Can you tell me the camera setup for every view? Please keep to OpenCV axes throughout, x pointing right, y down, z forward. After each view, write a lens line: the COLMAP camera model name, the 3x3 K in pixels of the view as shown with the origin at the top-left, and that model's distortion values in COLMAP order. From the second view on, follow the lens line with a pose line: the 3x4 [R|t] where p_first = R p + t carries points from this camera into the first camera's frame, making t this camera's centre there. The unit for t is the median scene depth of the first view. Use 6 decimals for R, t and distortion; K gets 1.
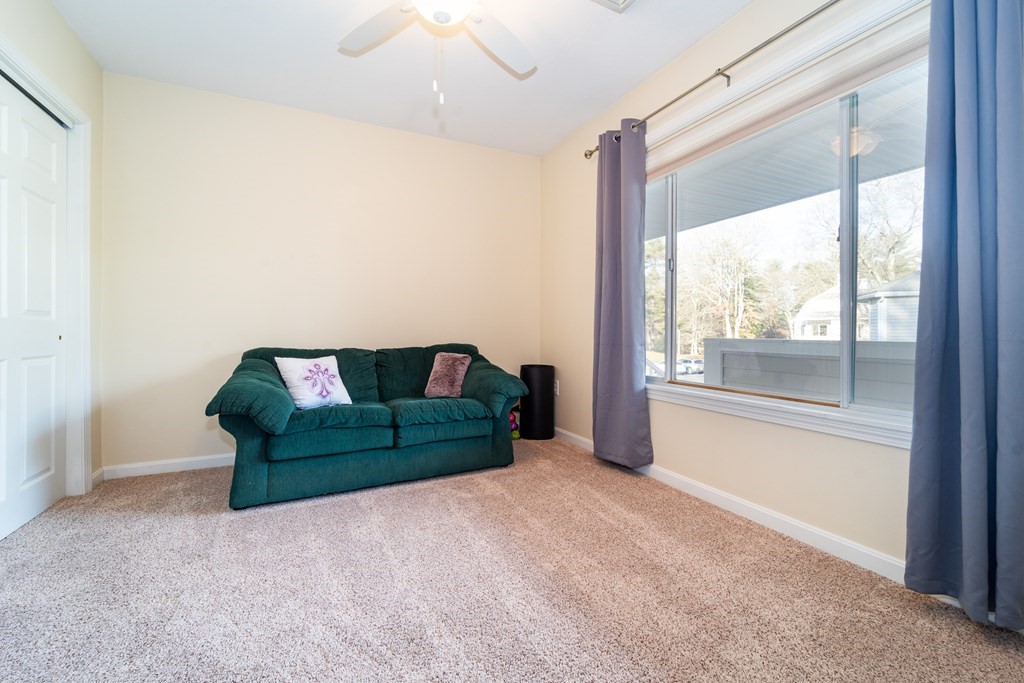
lens RADIAL K [[424.6, 0, 513.4], [0, 424.6, 327.3], [0, 0, 1]] dist [0.001128, 0.000165]
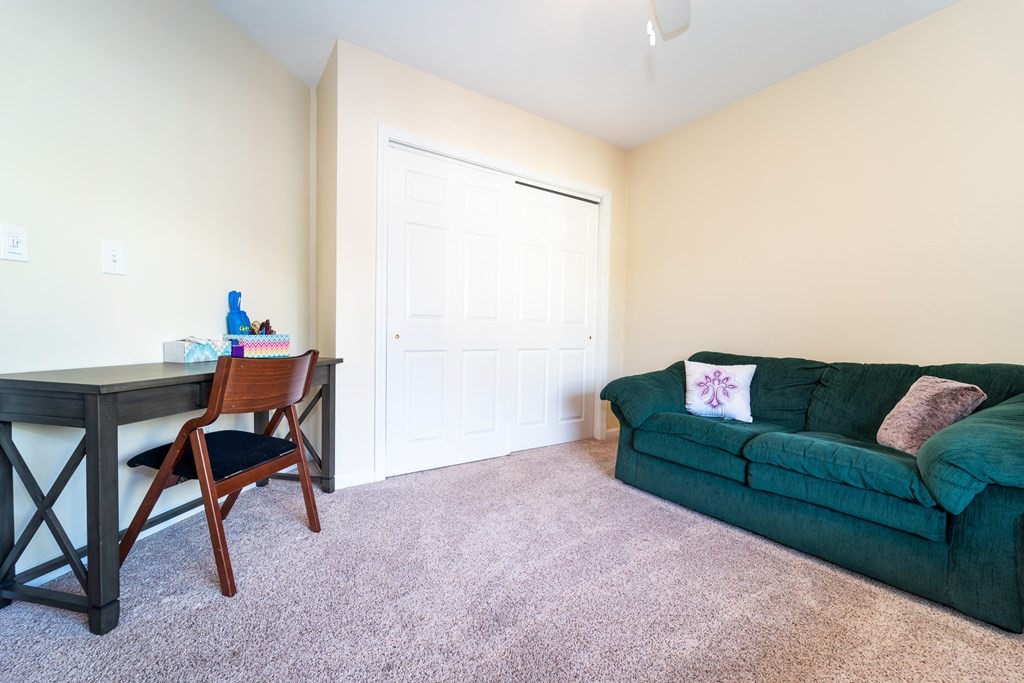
lens RADIAL K [[411.9, 0, 507.0], [0, 411.9, 335.2], [0, 0, 1]] dist [0.001231, -0.000184]
pose [[0.133397, 0.010954, -0.991002, 0.419288], [-0.006122, 0.999929, 0.010228, 0.000538], [0.991044, 0.004702, 0.133454, 0.466018]]
